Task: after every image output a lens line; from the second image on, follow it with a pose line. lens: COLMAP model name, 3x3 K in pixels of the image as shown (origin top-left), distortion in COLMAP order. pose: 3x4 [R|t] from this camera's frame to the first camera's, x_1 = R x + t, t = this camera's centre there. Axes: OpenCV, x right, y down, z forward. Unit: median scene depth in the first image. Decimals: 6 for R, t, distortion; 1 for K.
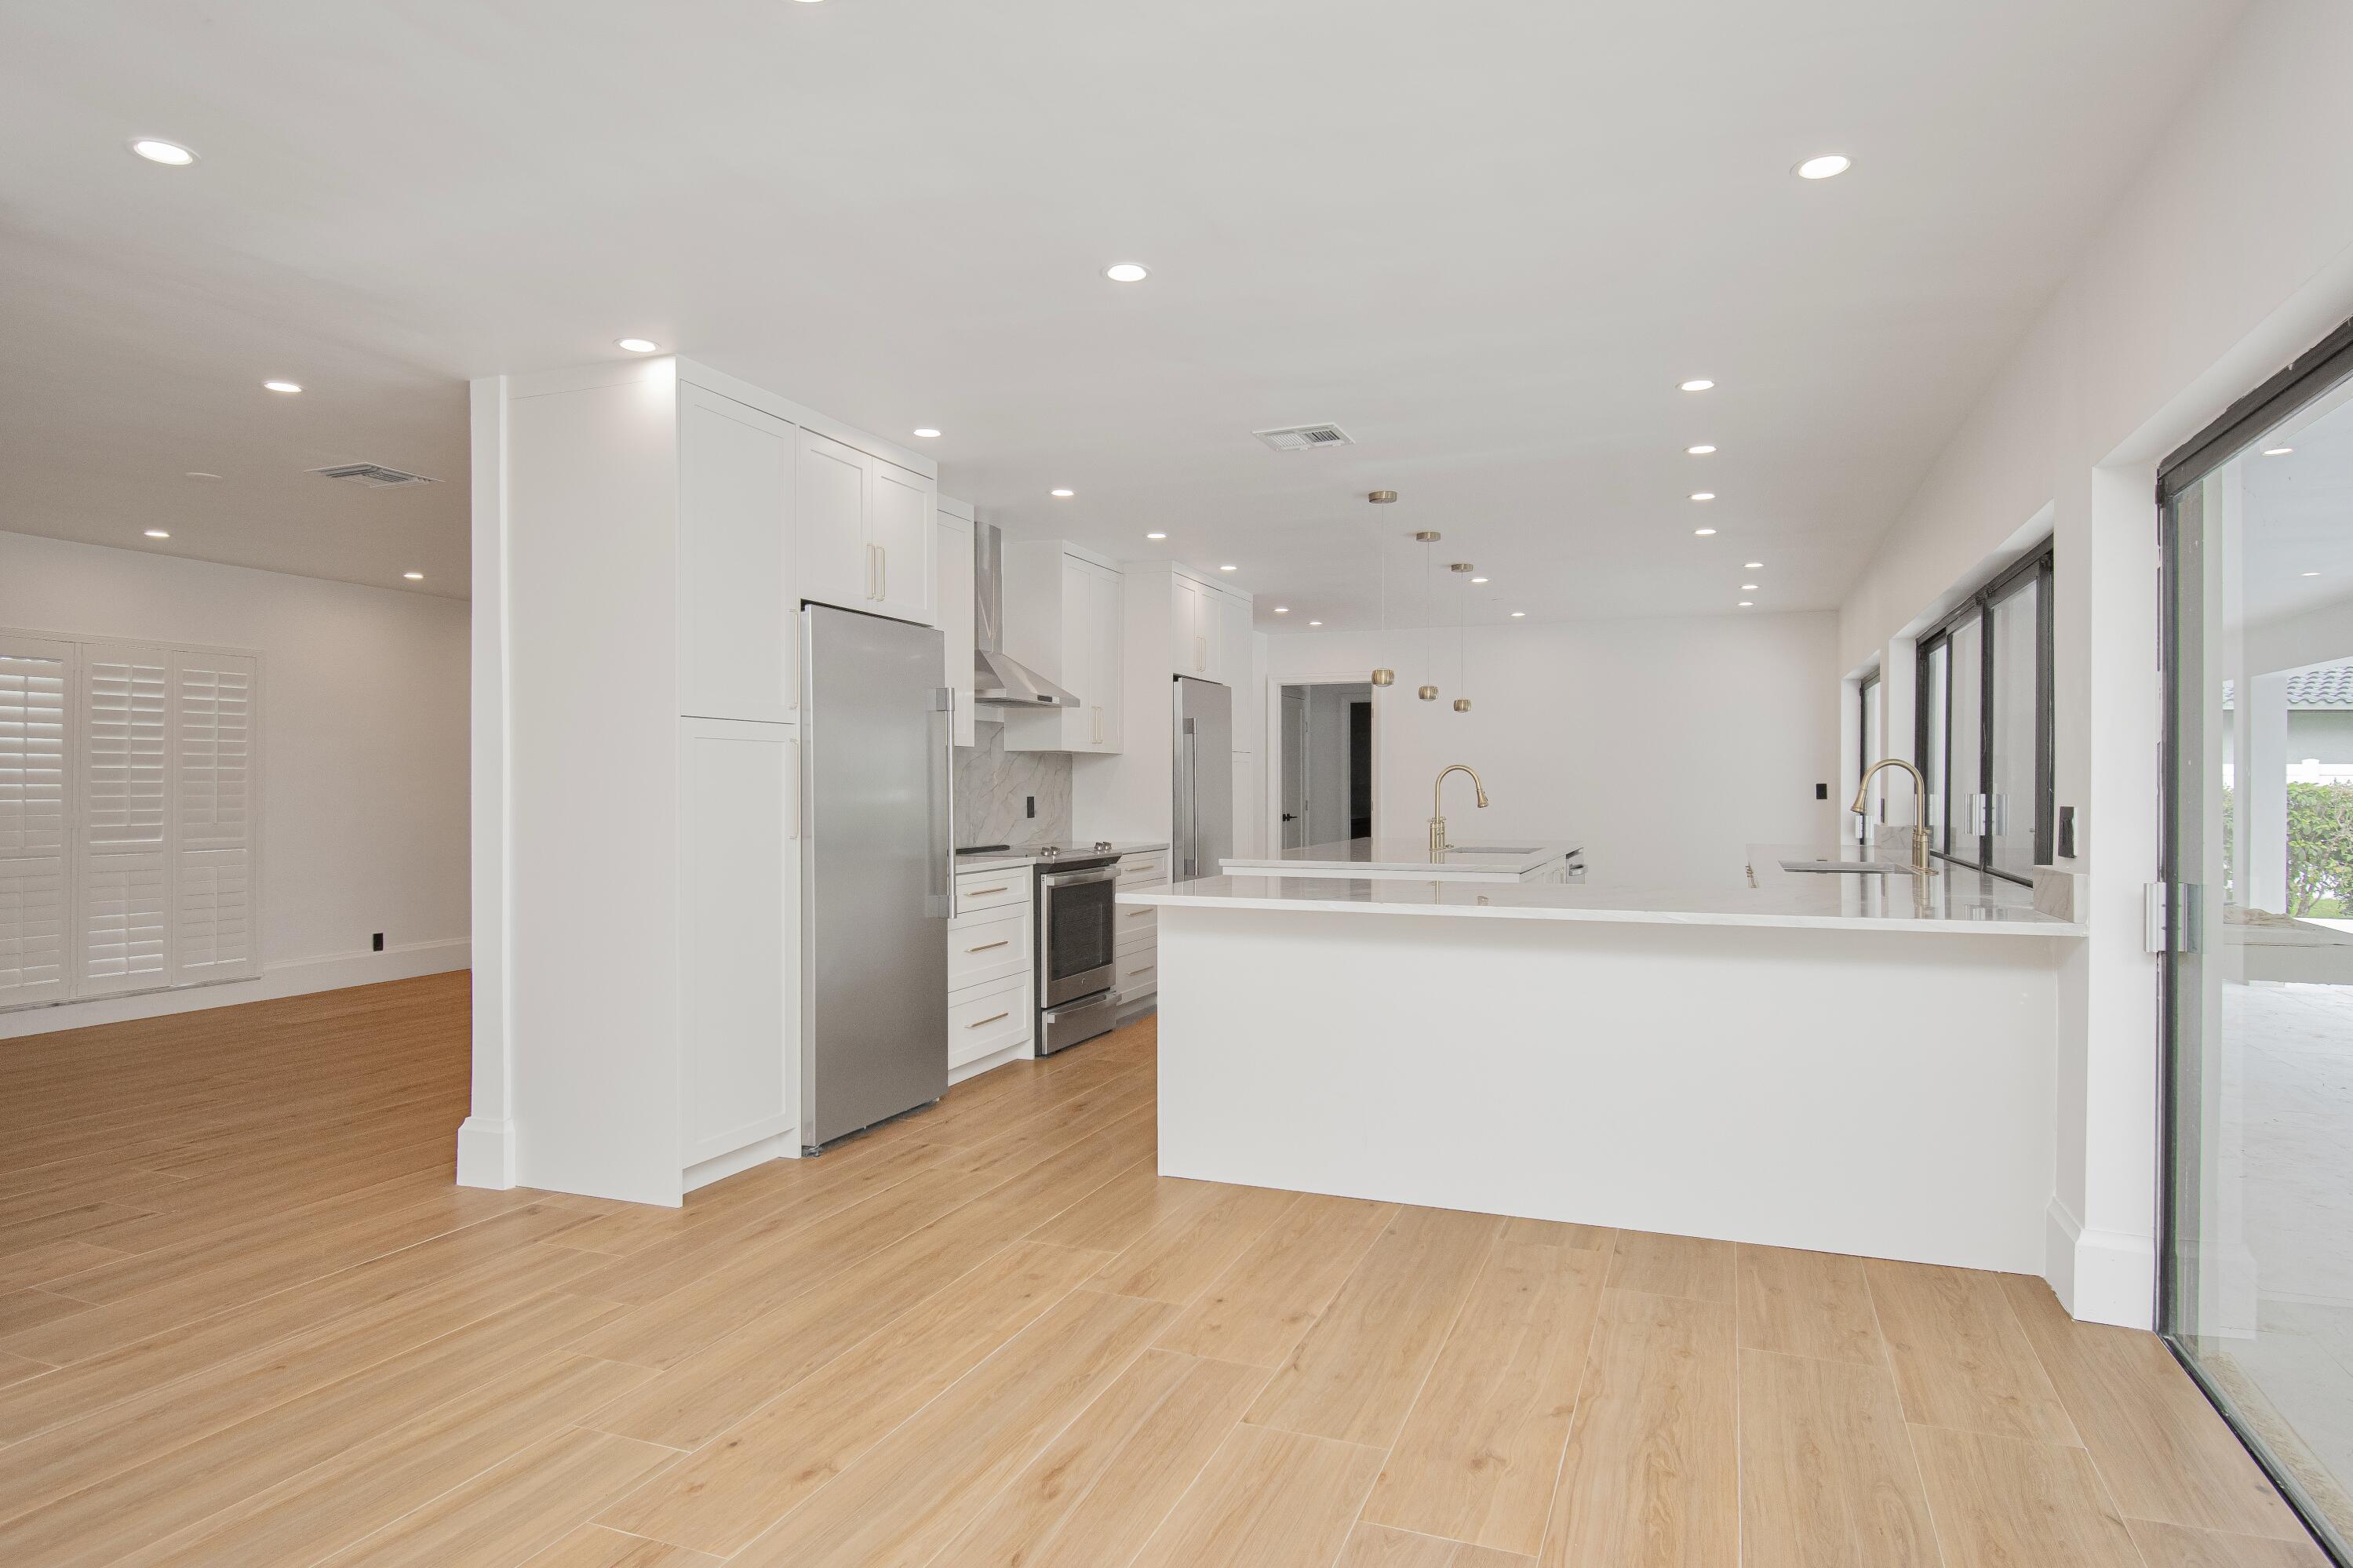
lens RADIAL K [[1366.7, 0, 1189.2], [0, 1366.7, 783.9], [0, 0, 1]] dist [0.028034, -0.045472]
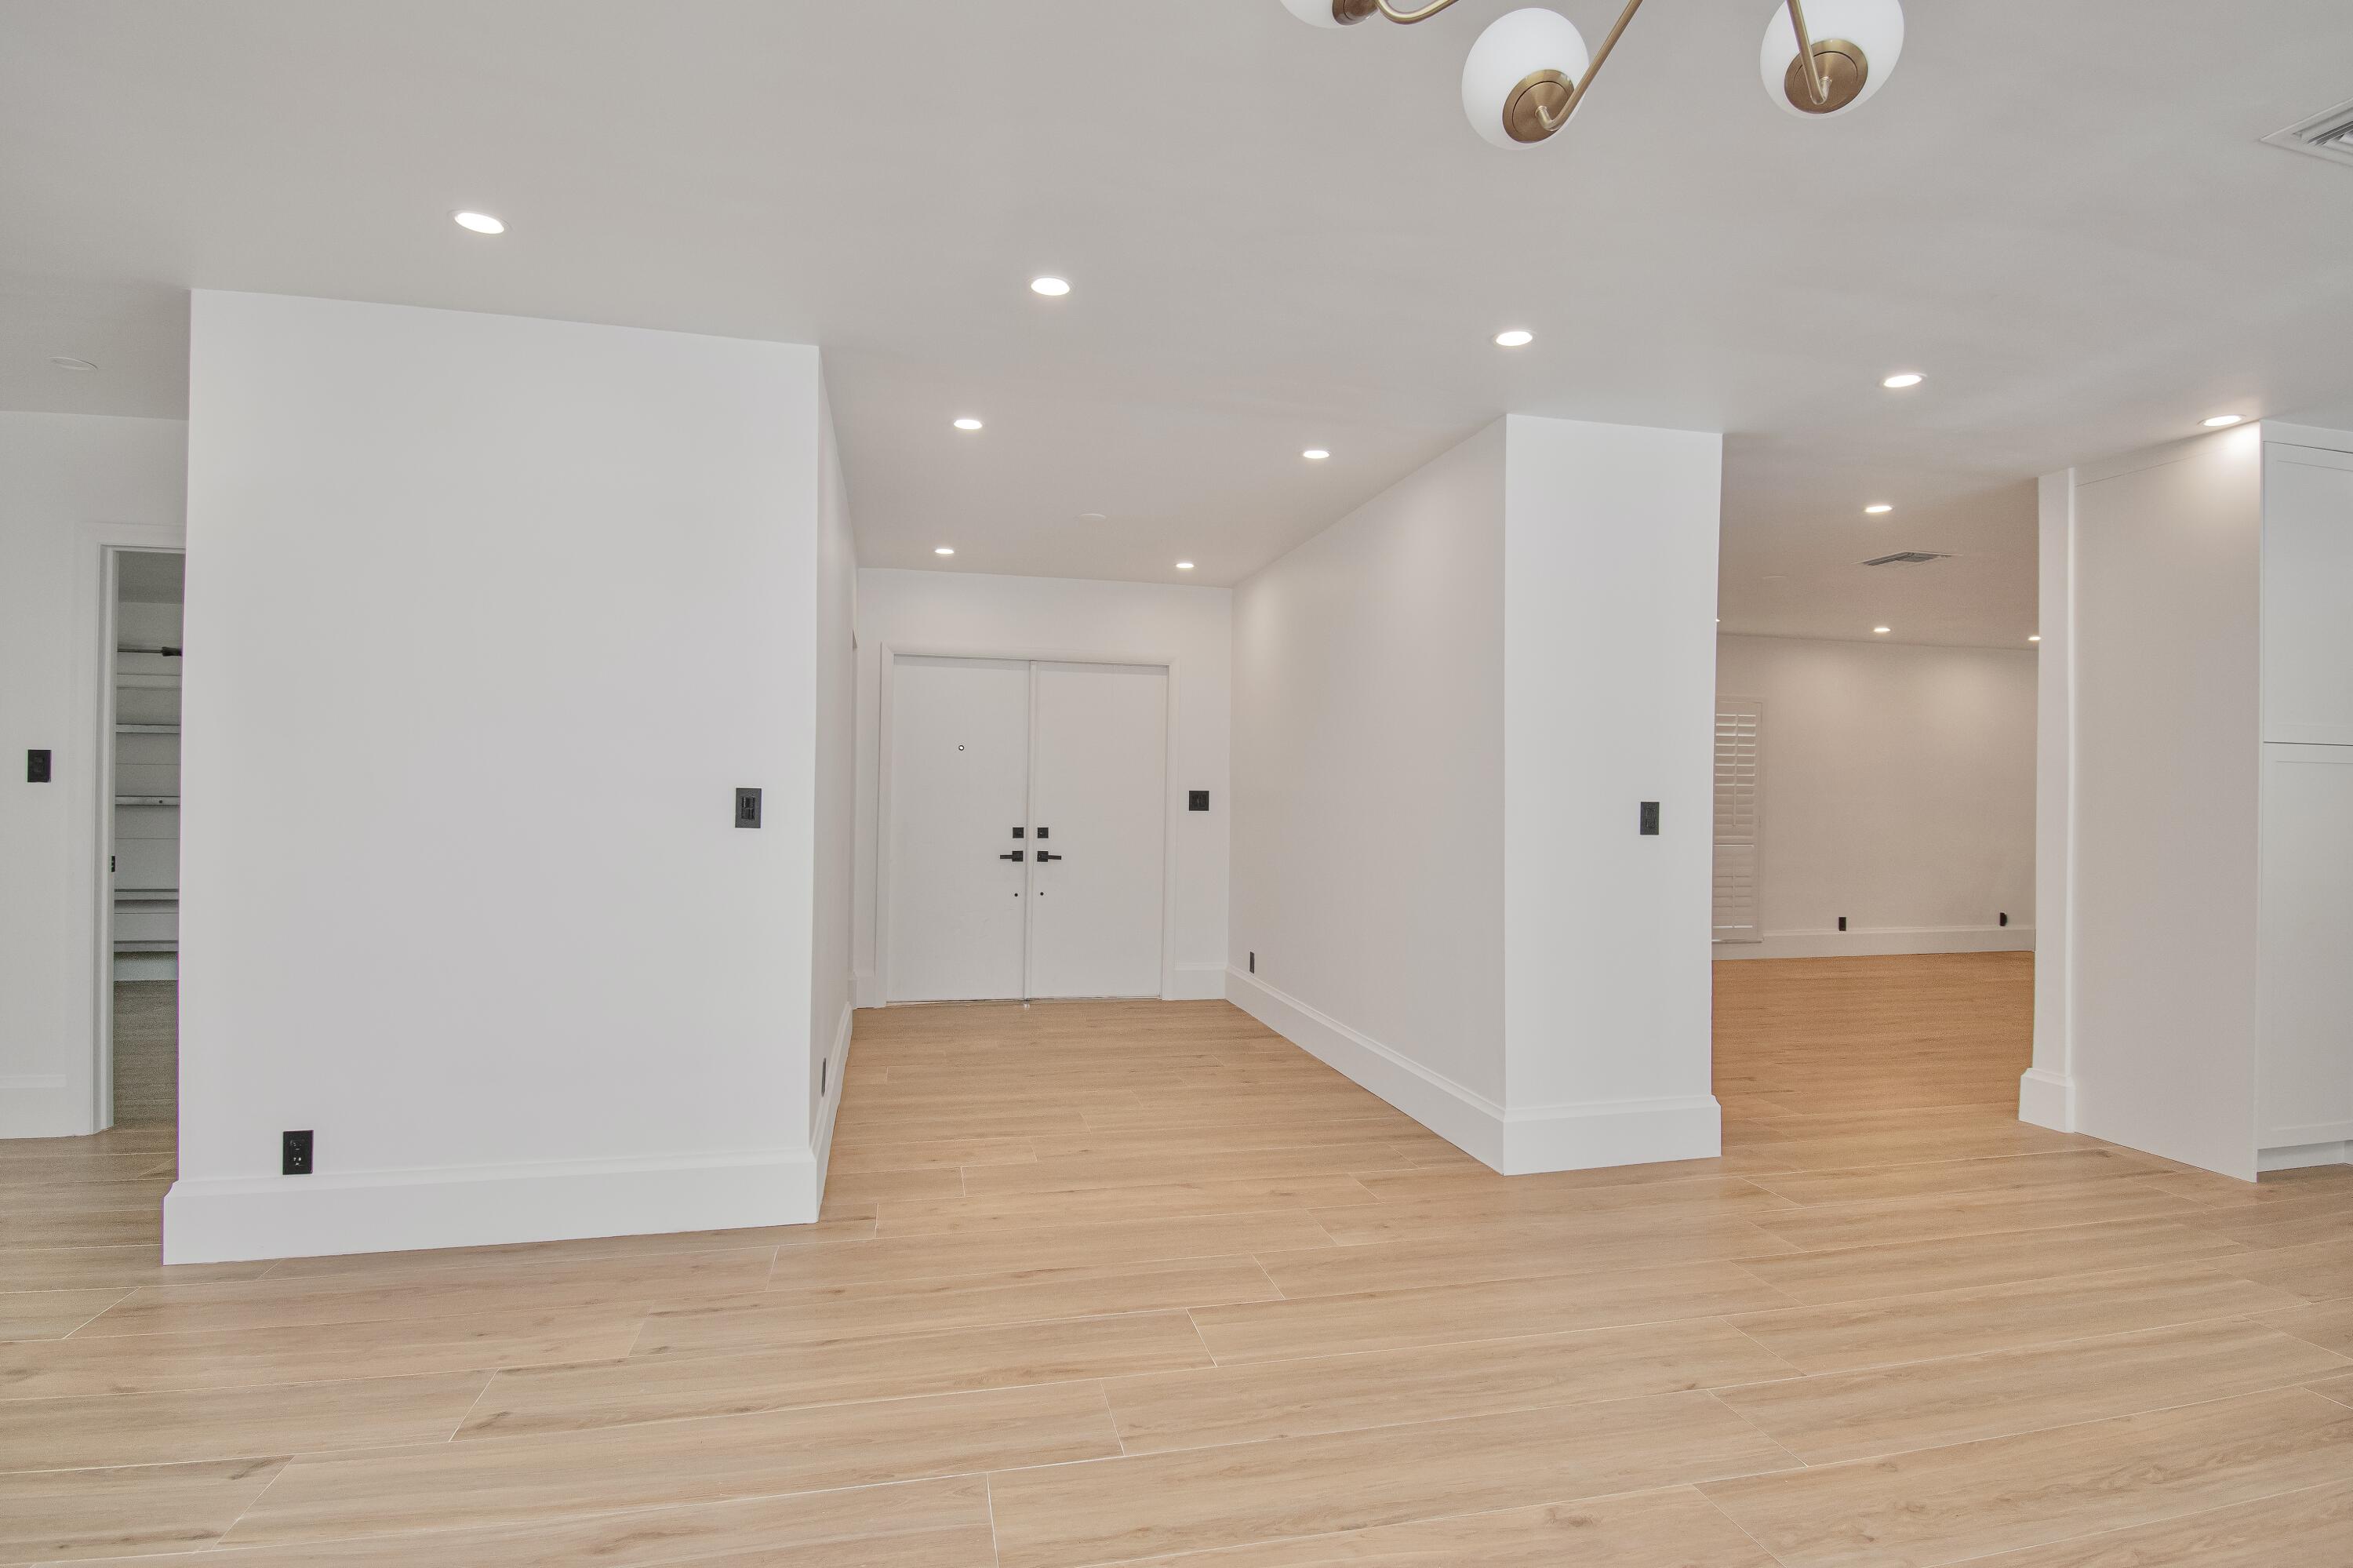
lens RADIAL K [[1193.0, 0, 1168.7], [0, 1193.0, 795.4], [0, 0, 1]] dist [-0.000850, -0.018329]
pose [[0.561555, 0.013281, -0.827333, -0.081703], [-0.014623, 0.999874, 0.006126, -0.000372], [0.827310, 0.008658, 0.561678, -0.272562]]
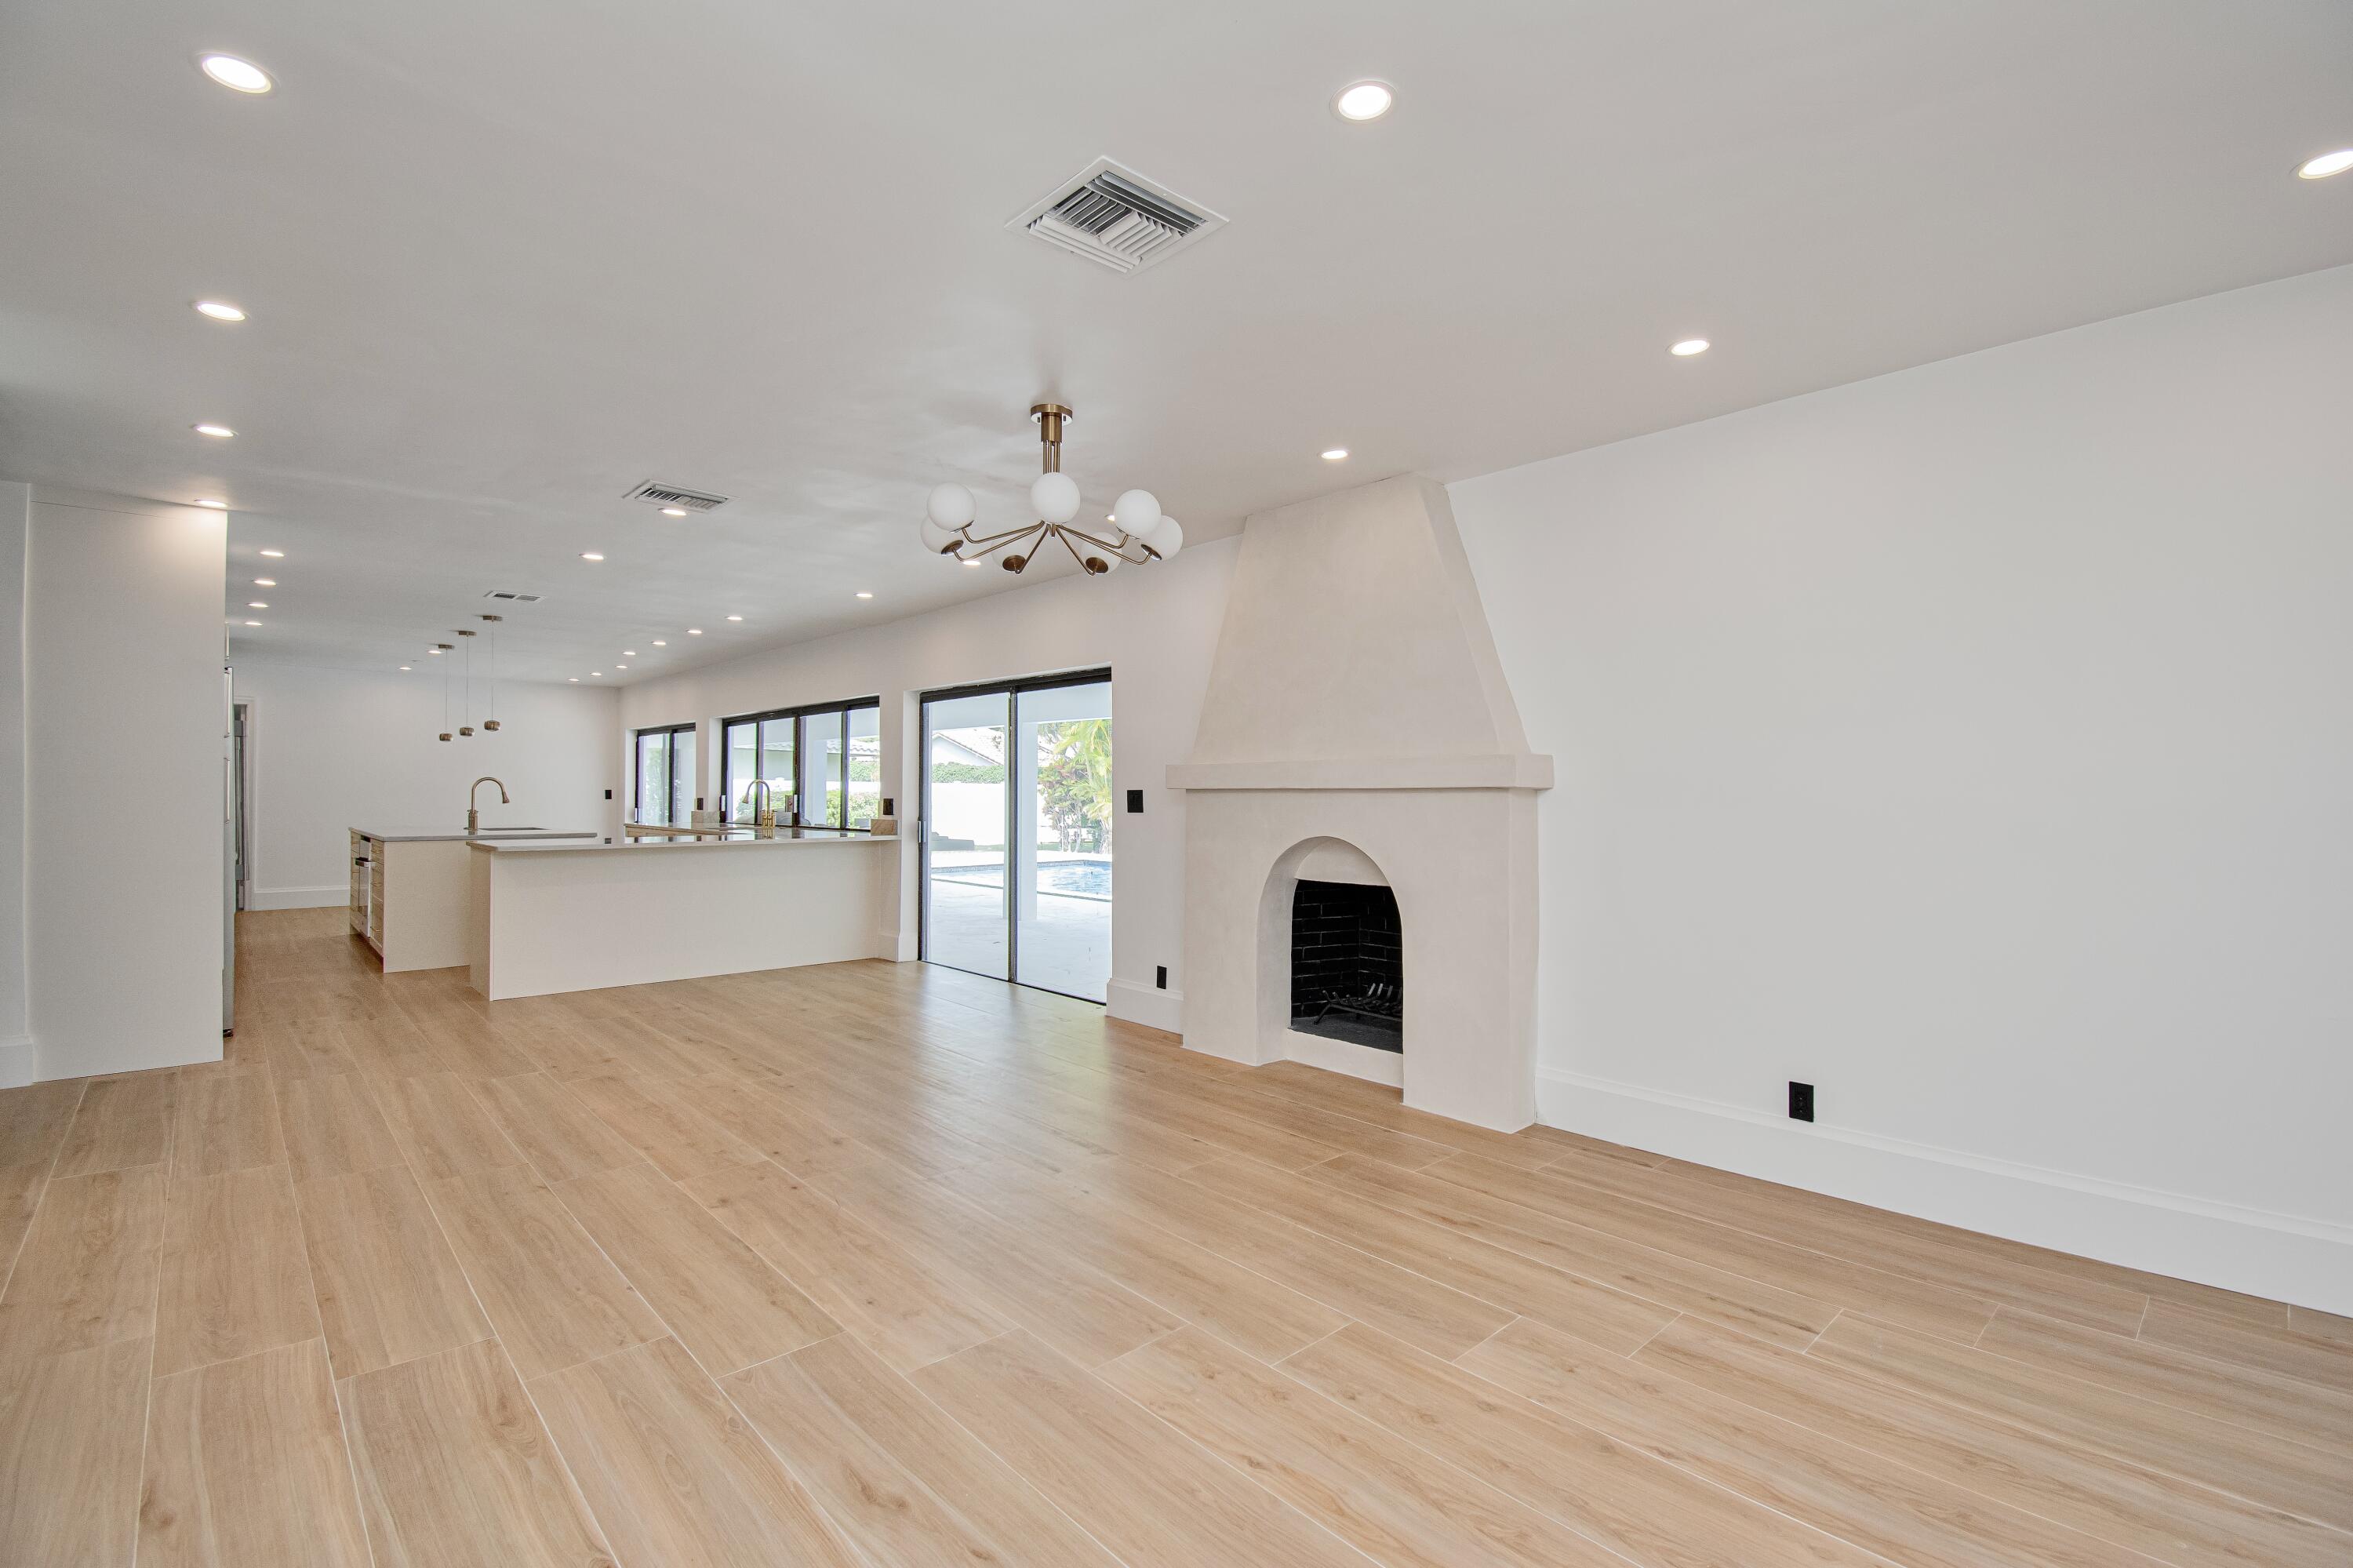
lens RADIAL K [[1056.3, 0, 1190.9], [0, 1056.3, 780.1], [0, 0, 1]] dist [0.006364, -0.016906]
pose [[0.433795, 0.009987, 0.900956, -0.986005], [-0.002748, 0.999949, -0.009761, -0.000596], [-0.901008, 0.001758, 0.433800, -0.509738]]
